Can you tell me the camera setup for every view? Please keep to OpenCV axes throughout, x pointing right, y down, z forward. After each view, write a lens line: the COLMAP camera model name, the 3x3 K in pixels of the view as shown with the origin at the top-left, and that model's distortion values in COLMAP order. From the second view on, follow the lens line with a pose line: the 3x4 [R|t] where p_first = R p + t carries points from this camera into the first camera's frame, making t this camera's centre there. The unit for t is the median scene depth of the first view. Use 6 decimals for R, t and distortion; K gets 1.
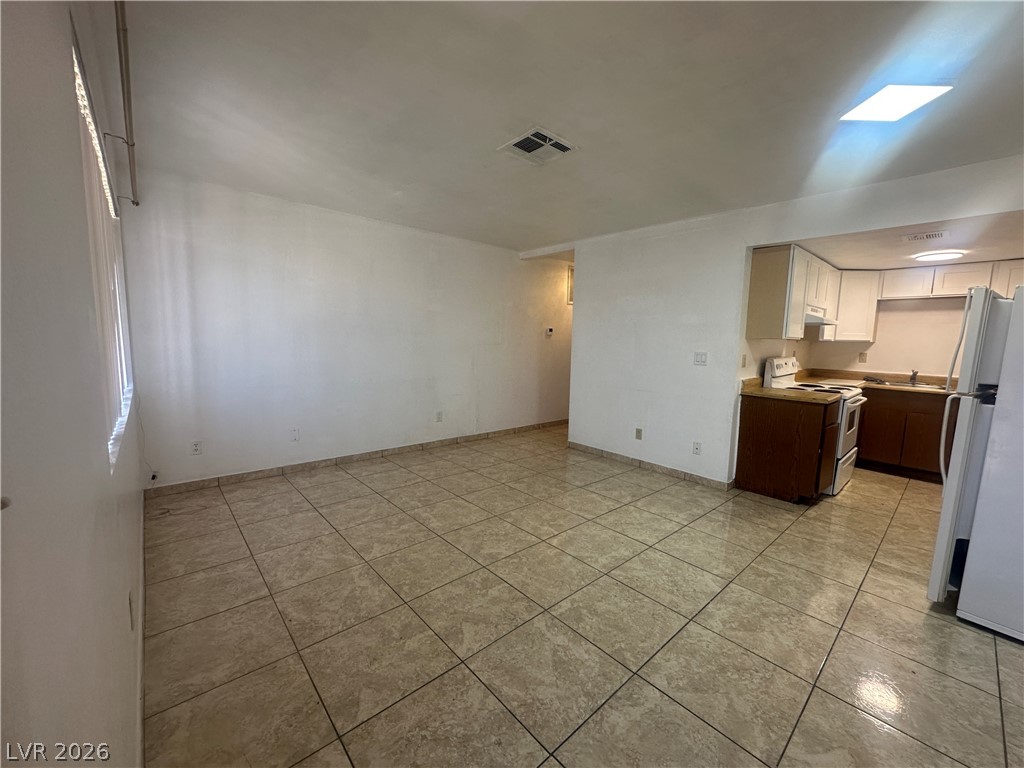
lens RADIAL K [[408.7, 0, 512.0], [0, 408.7, 384.0], [0, 0, 1]] dist [-0.001022, -0.000010]
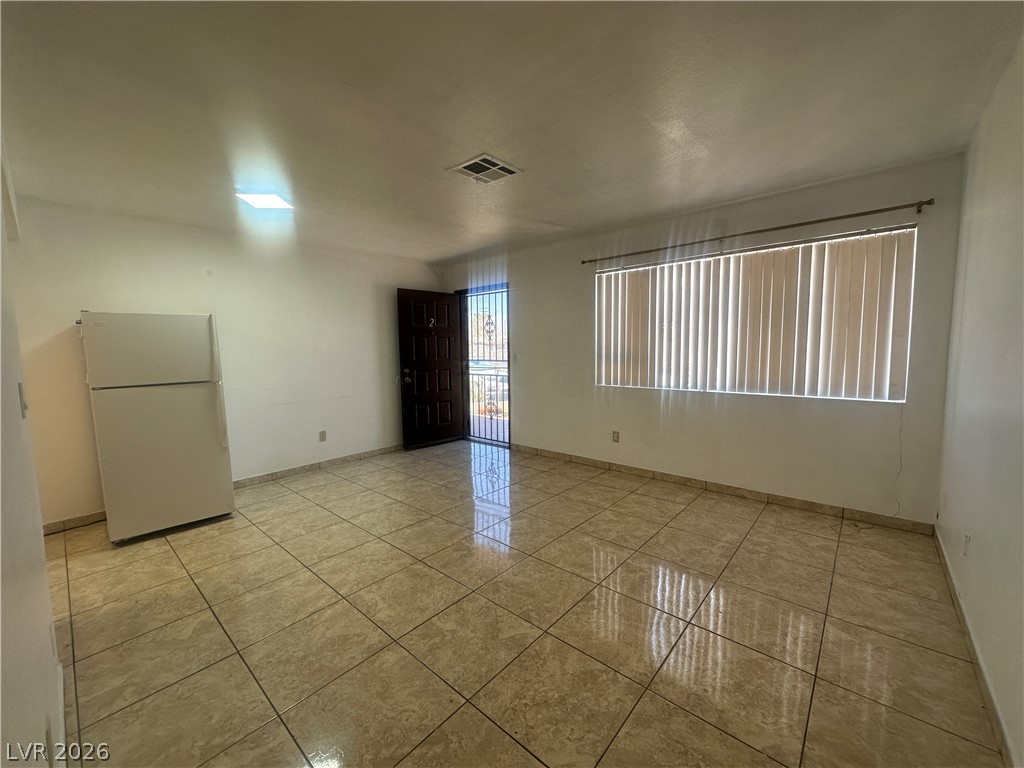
lens RADIAL K [[408.7, 0, 512.0], [0, 408.7, 384.0], [0, 0, 1]] dist [-0.001022, -0.000010]
pose [[-0.993024, 0.002183, -0.117895, 0.107964], [-0.021277, 0.980099, 0.197367, -0.216768], [0.115979, 0.198499, -0.973215, 1.930477]]
